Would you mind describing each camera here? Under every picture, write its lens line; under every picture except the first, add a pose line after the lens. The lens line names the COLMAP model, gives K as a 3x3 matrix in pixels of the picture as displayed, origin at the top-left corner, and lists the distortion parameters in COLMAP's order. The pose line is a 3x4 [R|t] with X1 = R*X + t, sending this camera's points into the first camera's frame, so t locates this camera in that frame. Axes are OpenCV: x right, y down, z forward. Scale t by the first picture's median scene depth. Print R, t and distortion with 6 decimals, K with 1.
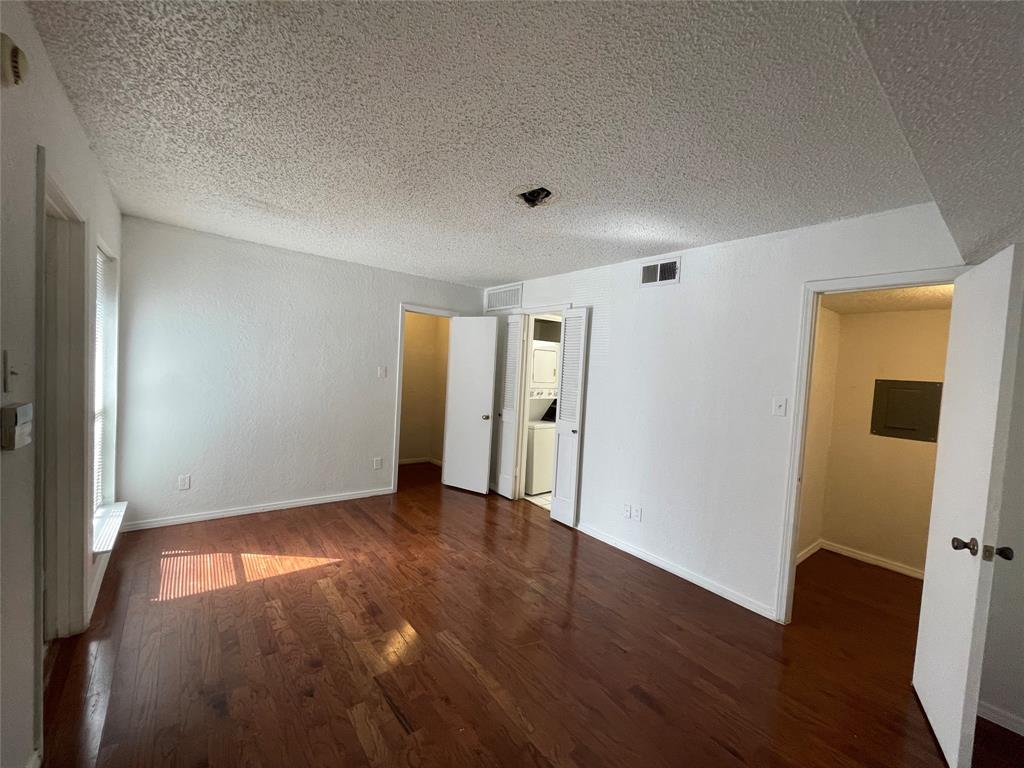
lens RADIAL K [[415.8, 0, 511.4], [0, 415.8, 382.5], [0, 0, 1]] dist [-0.004023, -0.000138]
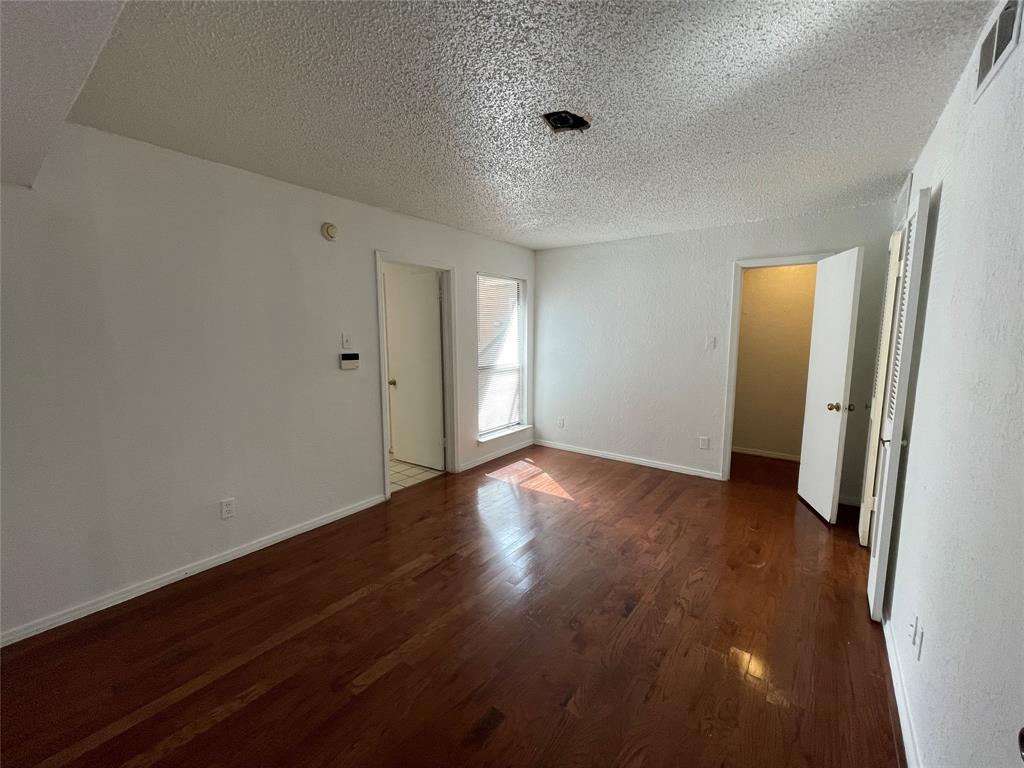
lens RADIAL K [[415.8, 0, 514.9], [0, 415.8, 385.1], [0, 0, 1]] dist [-0.004023, -0.000138]
pose [[0.258176, 0.060913, -0.964176, 0.572581], [-0.025614, 0.998091, 0.056197, 0.032686], [0.965758, 0.010187, 0.259244, 0.451700]]
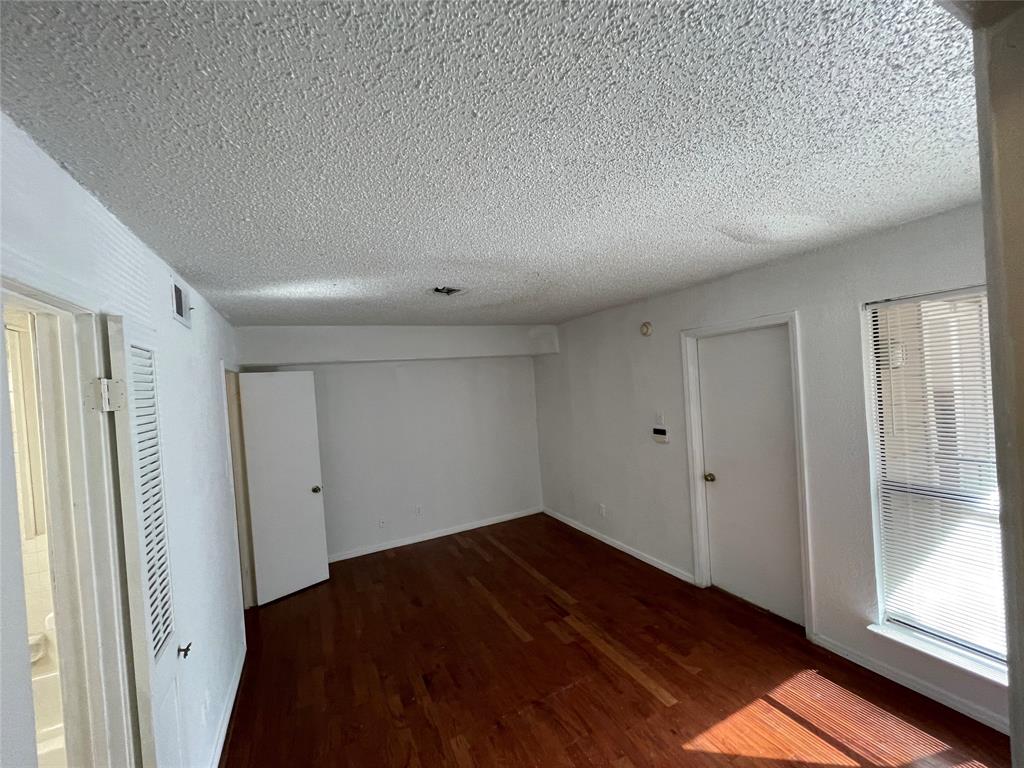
lens RADIAL K [[415.8, 0, 511.8], [0, 415.8, 386.9], [0, 0, 1]] dist [-0.004023, -0.000138]
pose [[-0.978039, 0.008676, 0.208242, -0.250587], [0.021765, 0.997922, 0.060649, -0.149546], [-0.207284, 0.063850, -0.976195, 1.409367]]
